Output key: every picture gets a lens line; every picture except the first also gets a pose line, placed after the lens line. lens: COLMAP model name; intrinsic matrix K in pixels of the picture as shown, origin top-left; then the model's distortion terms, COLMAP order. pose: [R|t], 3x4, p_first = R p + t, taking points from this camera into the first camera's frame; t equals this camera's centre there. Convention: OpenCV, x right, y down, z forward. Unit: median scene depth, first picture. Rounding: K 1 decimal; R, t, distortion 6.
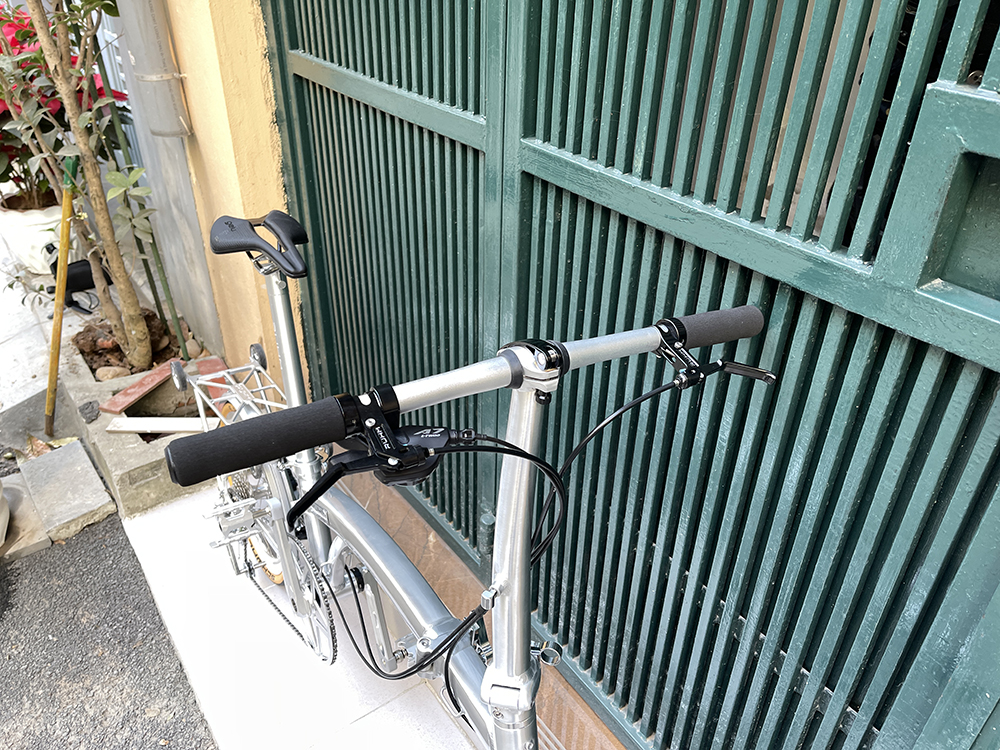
lens RADIAL K [[765.0, 0, 500.0], [0, 765.0, 375.0], [0, 0, 1]] dist [0.051570, -0.102705]
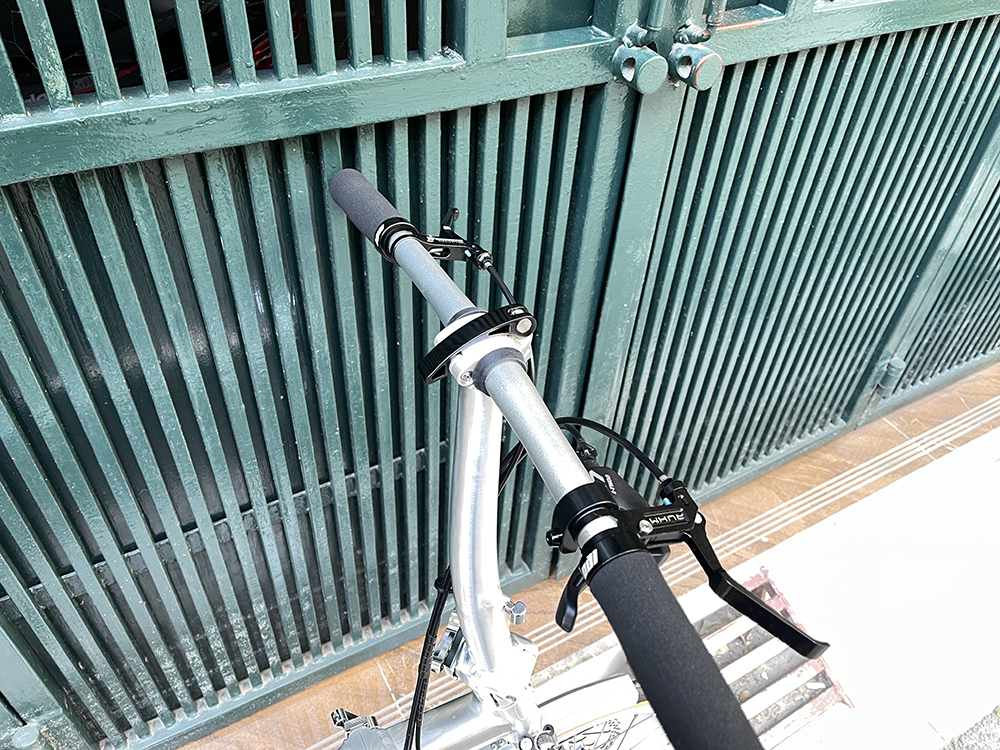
lens RADIAL K [[765.0, 0, 500.0], [0, 765.0, 375.0], [0, 0, 1]] dist [0.051570, -0.102705]
pose [[0.103267, -0.684538, 0.721625, -0.215960], [0.459624, 0.676241, 0.575712, -0.177971], [-0.882090, 0.272224, 0.384463, 0.304510]]
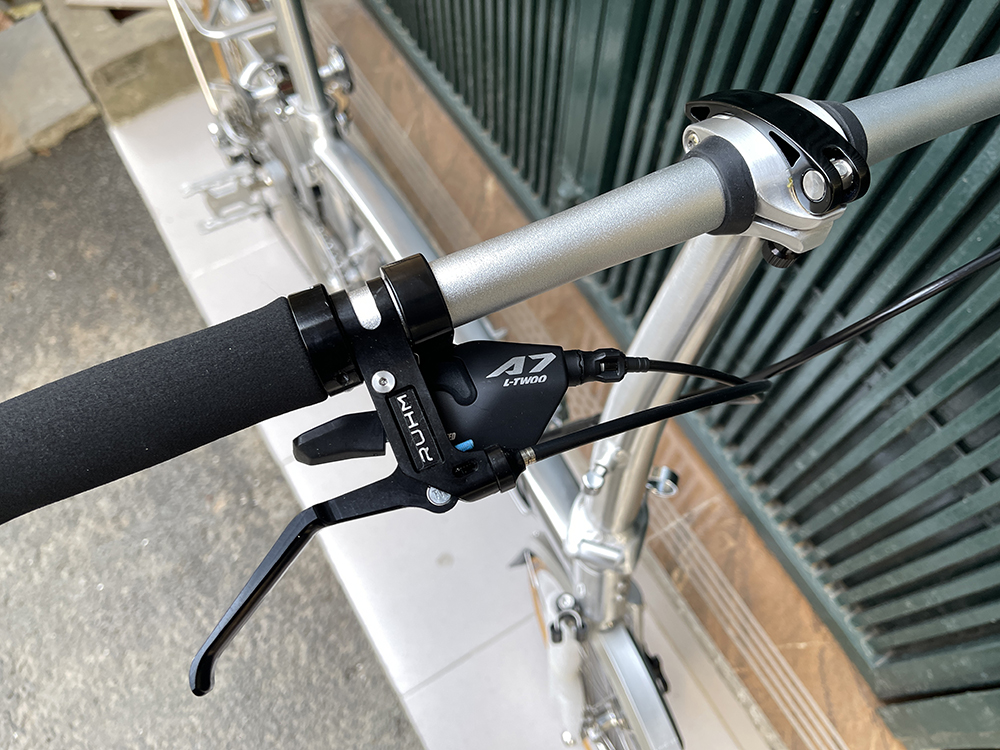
lens RADIAL K [[765.0, 0, 500.0], [0, 765.0, 375.0], [0, 0, 1]] dist [0.051570, -0.102705]
pose [[0.997024, 0.063035, -0.044384, -0.033201], [-0.028019, 0.832638, 0.553109, -0.062450], [0.071821, -0.550219, 0.831926, 0.248896]]
